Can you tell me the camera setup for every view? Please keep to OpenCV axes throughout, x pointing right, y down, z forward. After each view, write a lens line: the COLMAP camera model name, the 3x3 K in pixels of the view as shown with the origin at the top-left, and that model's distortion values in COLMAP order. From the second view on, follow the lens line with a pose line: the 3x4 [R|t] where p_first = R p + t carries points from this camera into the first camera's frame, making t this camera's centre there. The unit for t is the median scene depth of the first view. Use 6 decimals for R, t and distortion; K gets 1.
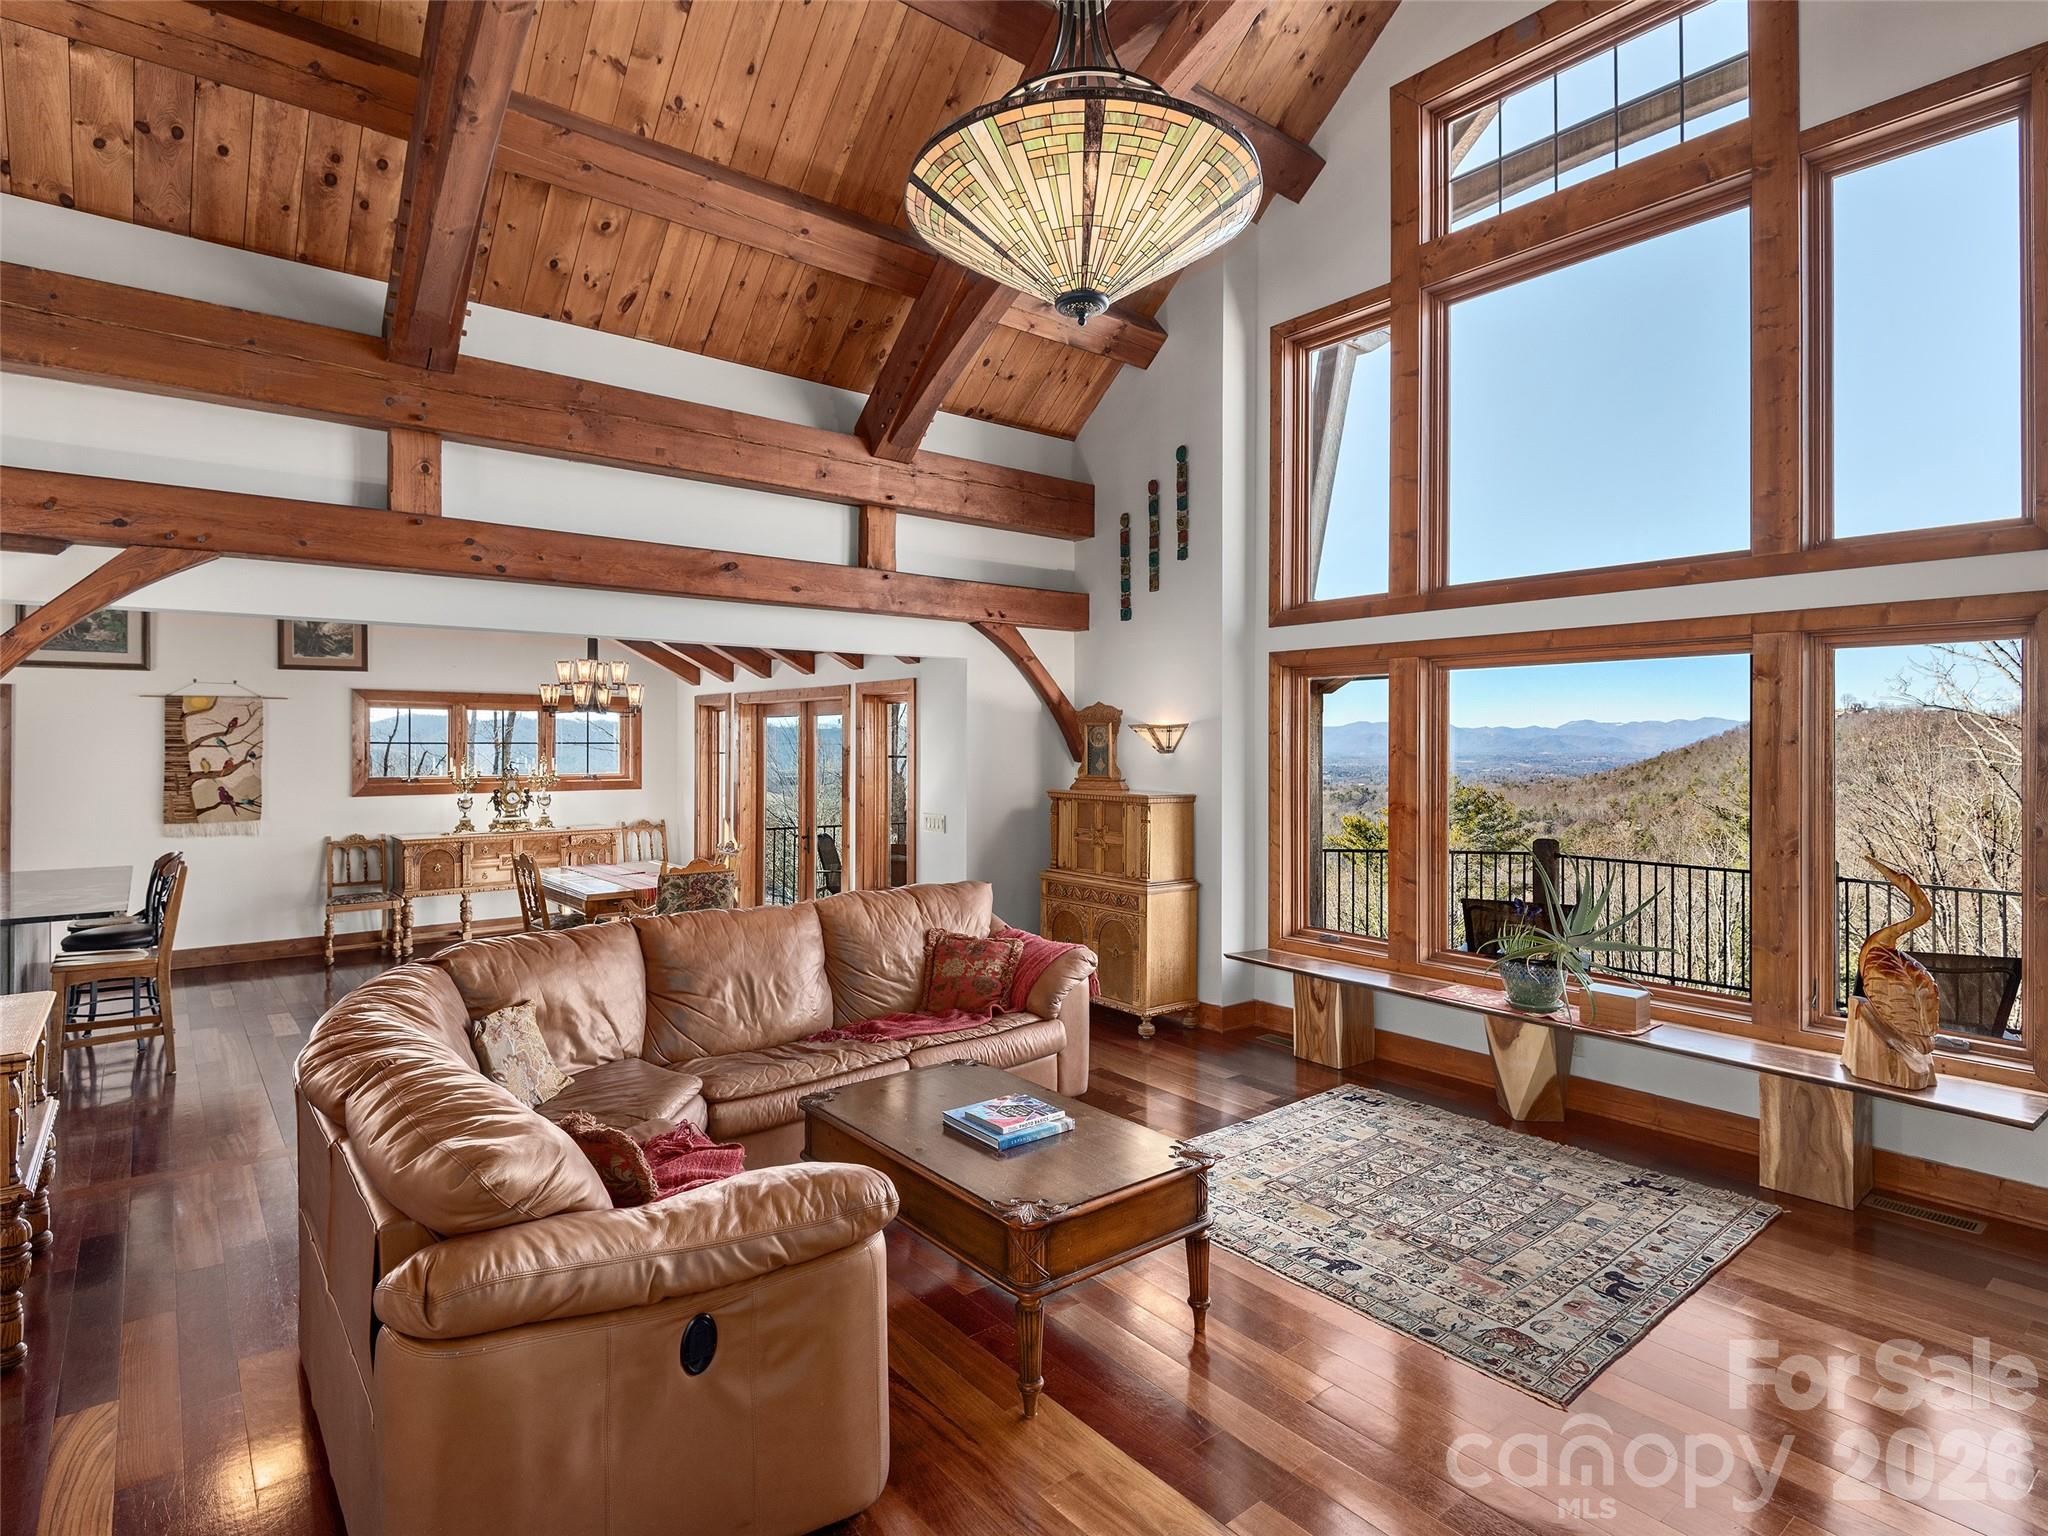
lens RADIAL K [[1024.7, 0, 1009.4], [0, 1024.7, 724.1], [0, 0, 1]] dist [0.014971, -0.012315]
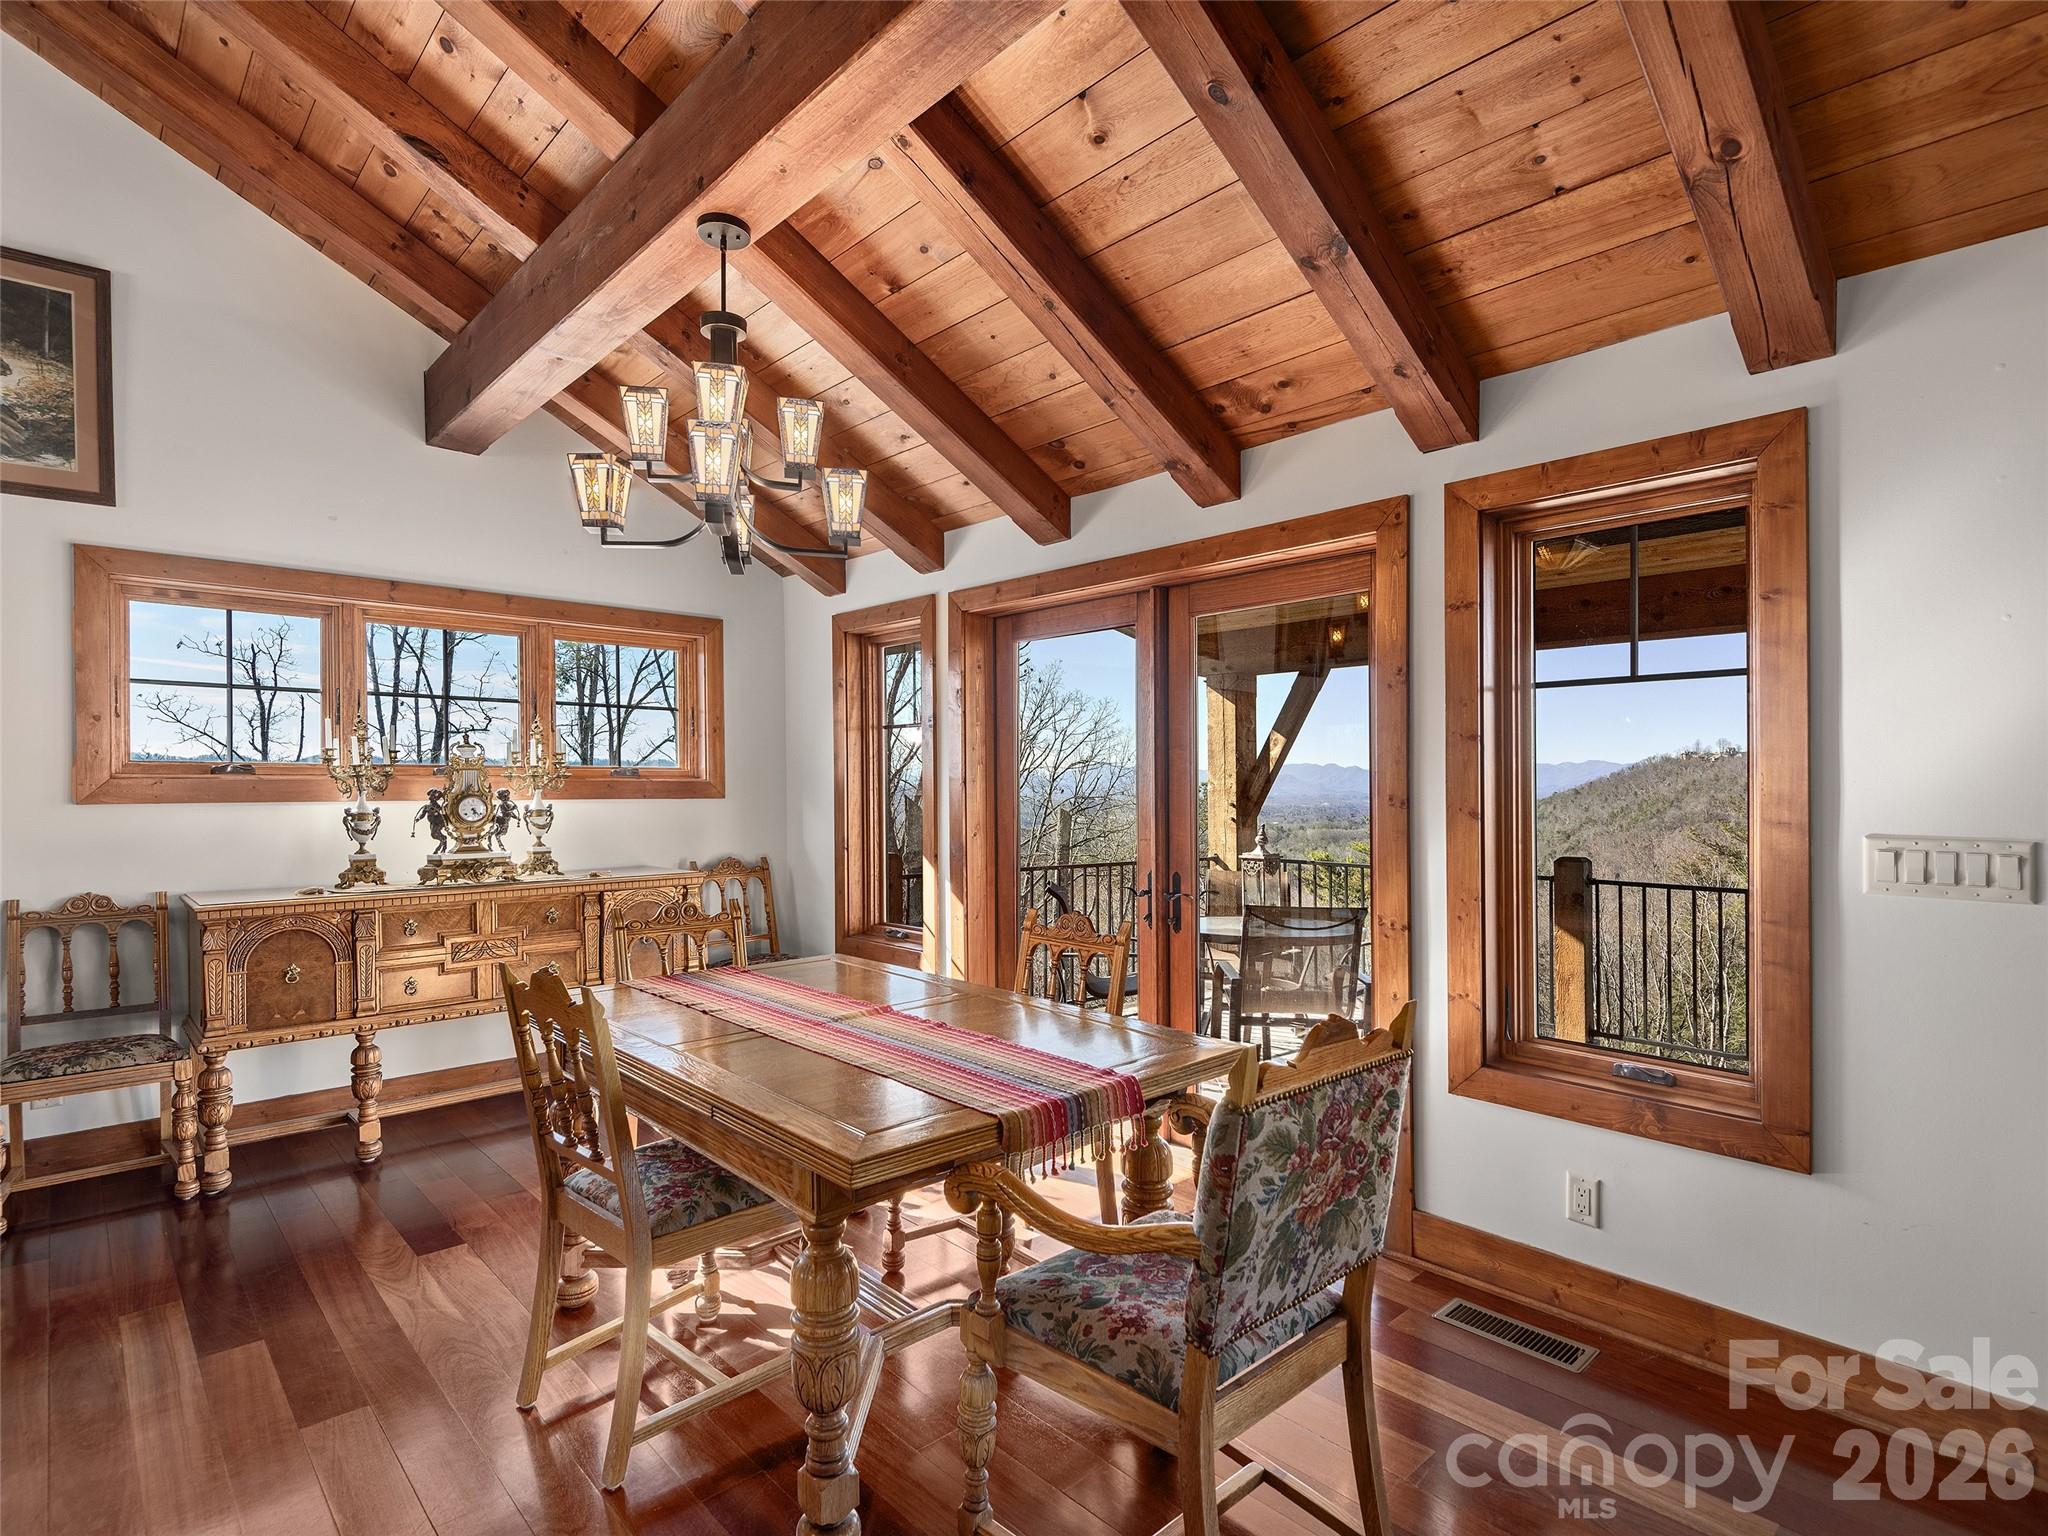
lens RADIAL K [[1024.7, 0, 1027.2], [0, 1024.7, 783.8], [0, 0, 1]] dist [0.014971, -0.012315]
pose [[0.996747, 0.000628, 0.080587, -0.283661], [-0.002257, 0.999795, 0.020124, 0.051947], [-0.080557, -0.020241, 0.996544, 0.543764]]
